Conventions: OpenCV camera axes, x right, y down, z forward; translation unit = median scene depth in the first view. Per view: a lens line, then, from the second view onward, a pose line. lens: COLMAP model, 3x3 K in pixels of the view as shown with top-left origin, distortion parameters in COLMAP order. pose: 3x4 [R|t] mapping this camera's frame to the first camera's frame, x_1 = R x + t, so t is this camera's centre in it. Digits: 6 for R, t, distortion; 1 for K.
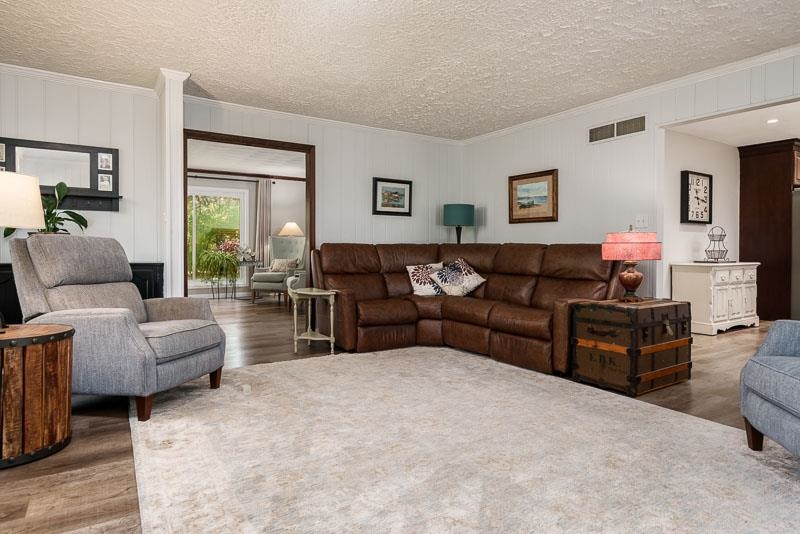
lens RADIAL K [[482.0, 0, 413.6], [0, 482.0, 249.7], [0, 0, 1]] dist [0.003983, 0.001326]
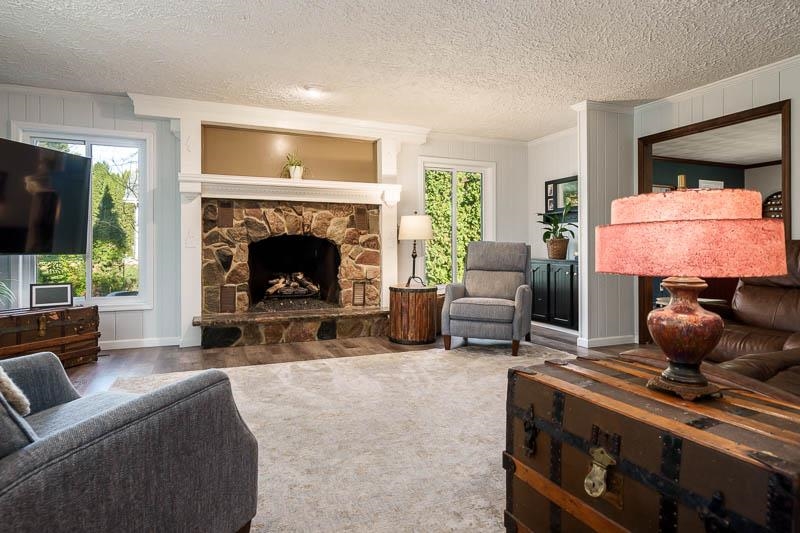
lens RADIAL K [[476.4, 0, 401.0], [0, 476.4, 249.2], [0, 0, 1]] dist [0.005811, 0.001990]
pose [[-0.199098, -0.004592, -0.979969, 0.738603], [-0.003389, 0.999986, -0.003998, 0.003401], [0.979974, 0.002525, -0.199111, 0.770981]]
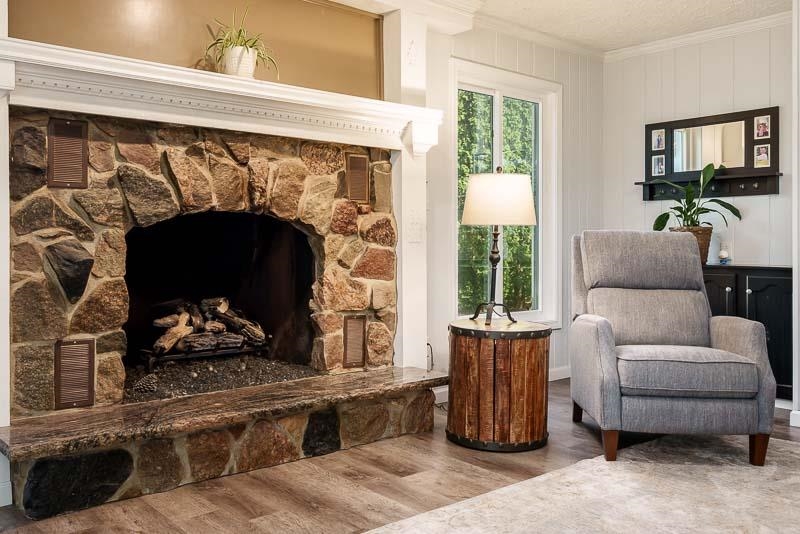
lens RADIAL K [[717.7, 0, 400.6], [0, 717.7, 248.6], [0, 0, 1]] dist [0.003191, -0.000417]
pose [[0.119095, 0.001119, -0.992882, 0.381201], [-0.003952, 0.999992, 0.000653, 0.002066], [0.992875, 0.003847, 0.119098, 0.336439]]
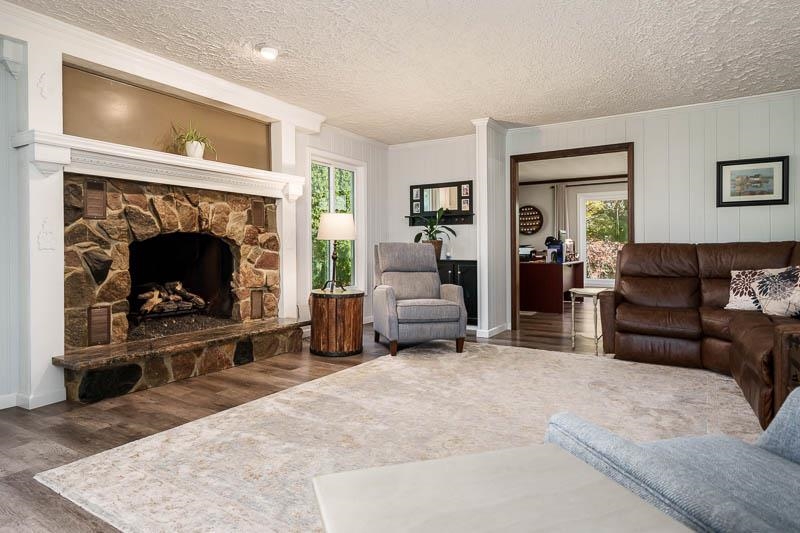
lens RADIAL K [[476.4, 0, 401.0], [0, 476.4, 249.2], [0, 0, 1]] dist [0.005811, 0.001990]
pose [[0.410883, -0.006354, -0.911666, 0.602172], [0.002918, 0.999980, -0.005654, 0.002372], [0.911684, -0.000338, 0.410893, 0.238780]]
